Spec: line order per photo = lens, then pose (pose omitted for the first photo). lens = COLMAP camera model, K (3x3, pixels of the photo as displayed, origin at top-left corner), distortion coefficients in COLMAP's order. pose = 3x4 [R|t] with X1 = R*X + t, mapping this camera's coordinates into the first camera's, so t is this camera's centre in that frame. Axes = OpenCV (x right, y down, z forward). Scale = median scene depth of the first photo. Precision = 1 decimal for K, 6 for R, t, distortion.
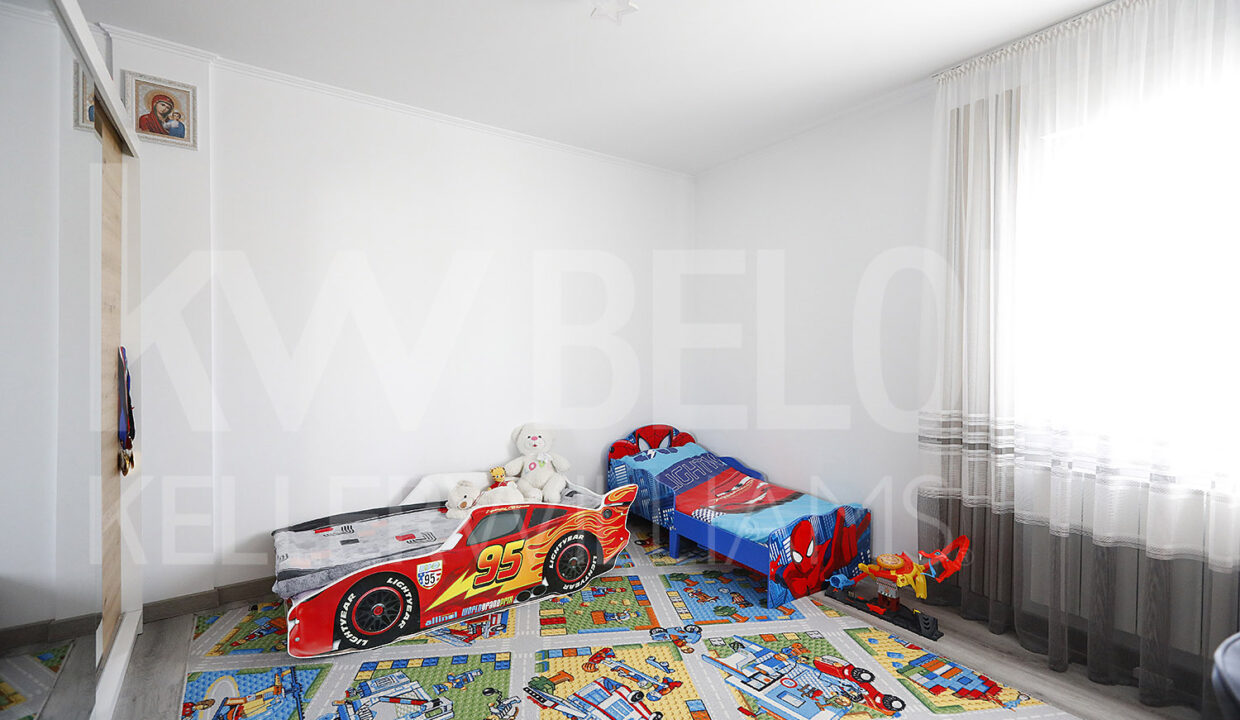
lens RADIAL K [[587.4, 0, 610.9], [0, 587.4, 356.5], [0, 0, 1]] dist [0.001426, 0.001541]
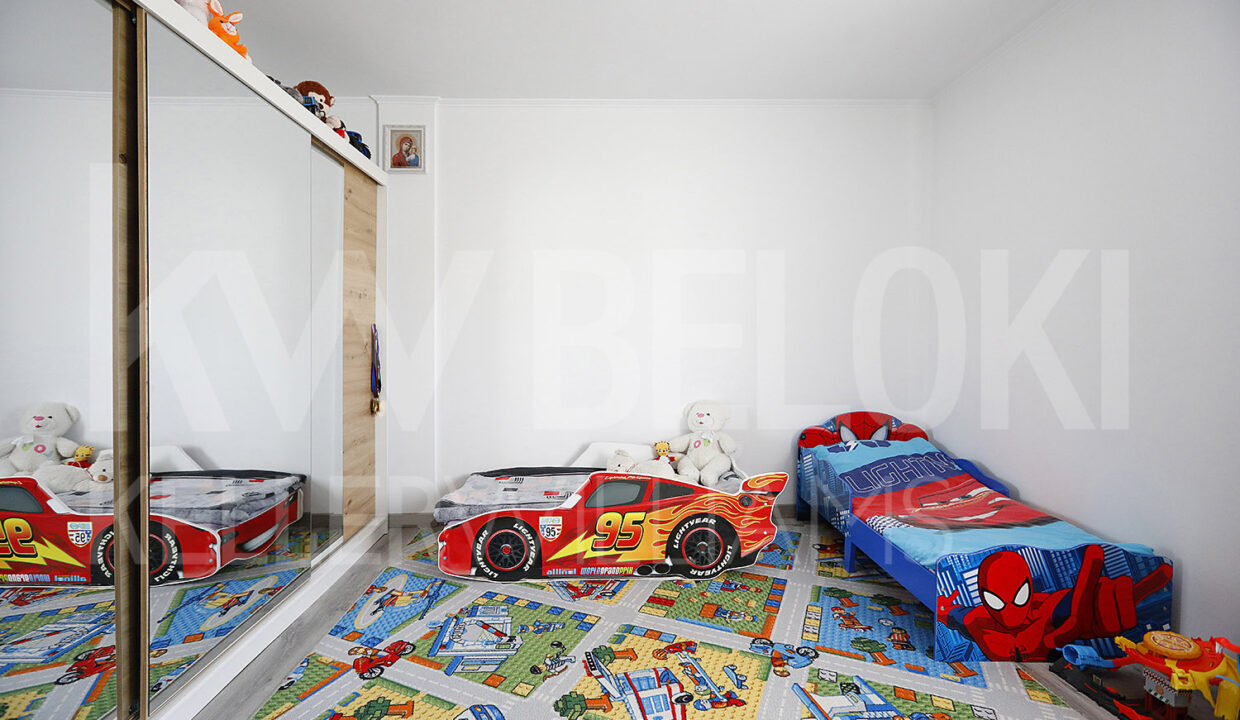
lens RADIAL K [[587.4, 0, 610.9], [0, 587.4, 356.5], [0, 0, 1]] dist [0.001426, 0.001541]
pose [[0.809650, -0.001825, -0.586910, 0.384513], [0.003850, 0.999990, 0.002202, 0.051731], [0.586900, -0.004042, 0.809649, 0.182357]]
